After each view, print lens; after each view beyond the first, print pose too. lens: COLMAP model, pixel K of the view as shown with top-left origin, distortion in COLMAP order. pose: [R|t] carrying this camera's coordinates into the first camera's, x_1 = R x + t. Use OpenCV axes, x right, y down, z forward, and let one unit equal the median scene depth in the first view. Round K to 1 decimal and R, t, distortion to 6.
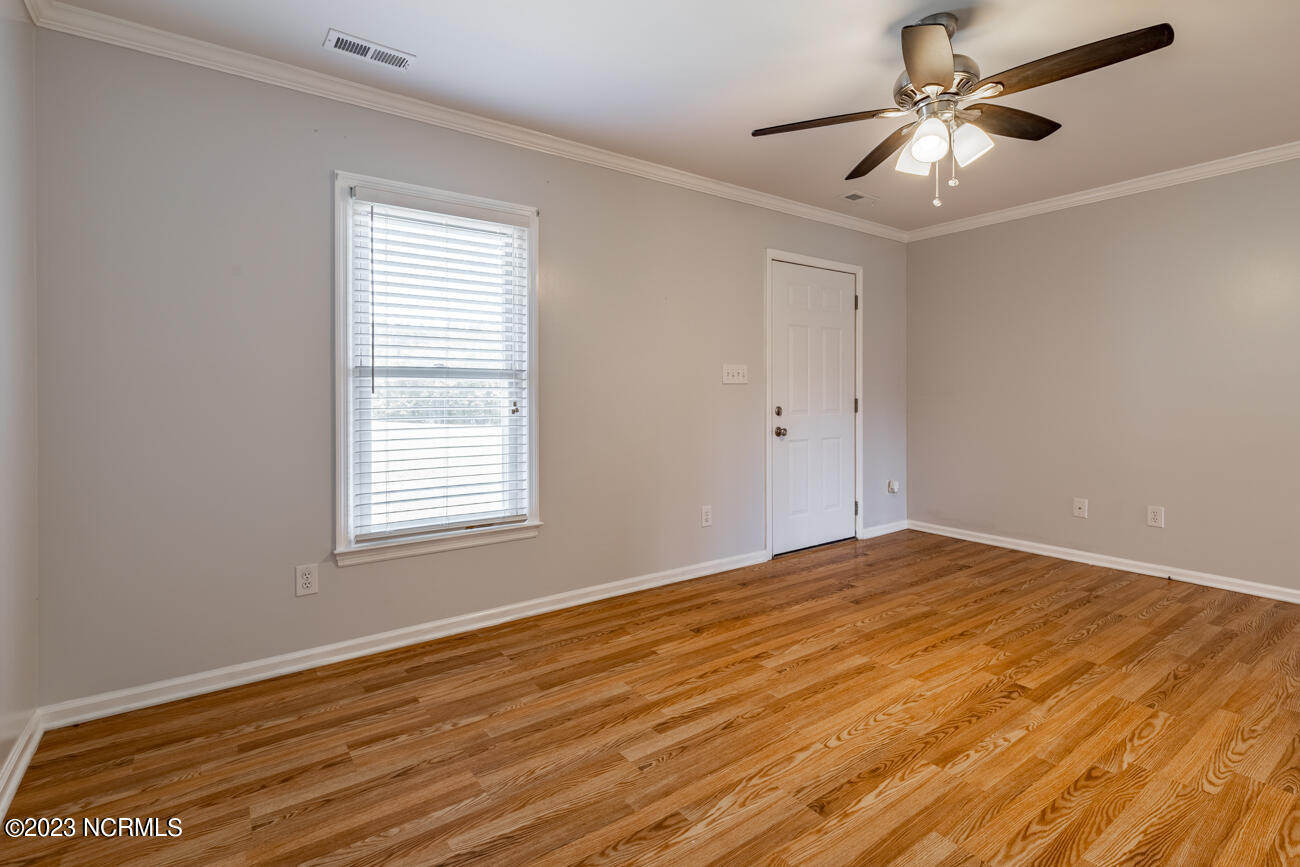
lens RADIAL K [[620.1, 0, 634.4], [0, 620.1, 387.1], [0, 0, 1]] dist [0.000370, 0.000166]
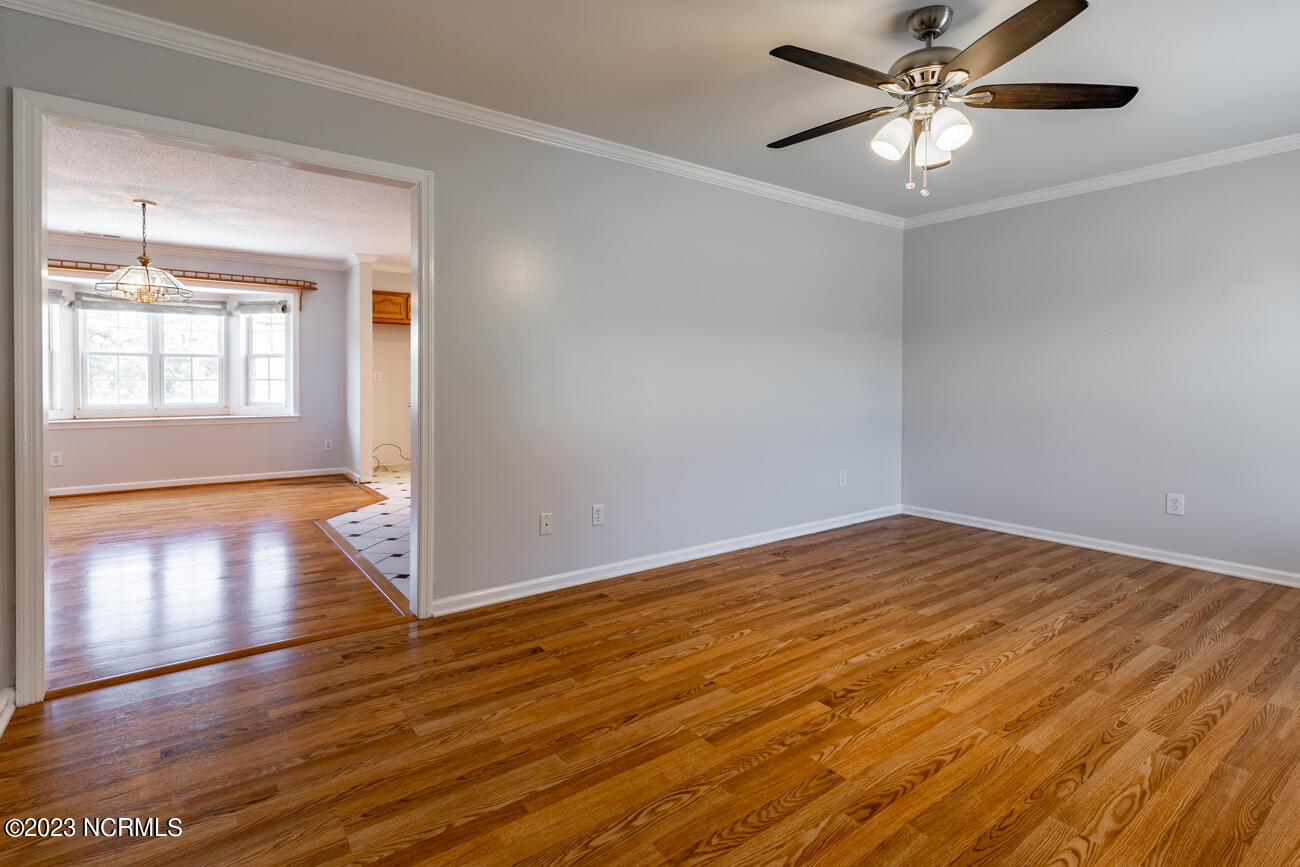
lens RADIAL K [[620.1, 0, 634.4], [0, 620.1, 387.1], [0, 0, 1]] dist [0.000370, 0.000166]
pose [[-0.999994, 0.002614, -0.002466, 0.948677], [0.002603, 0.999985, 0.004729, 0.031389], [0.002478, 0.004722, -0.999986, 1.980626]]
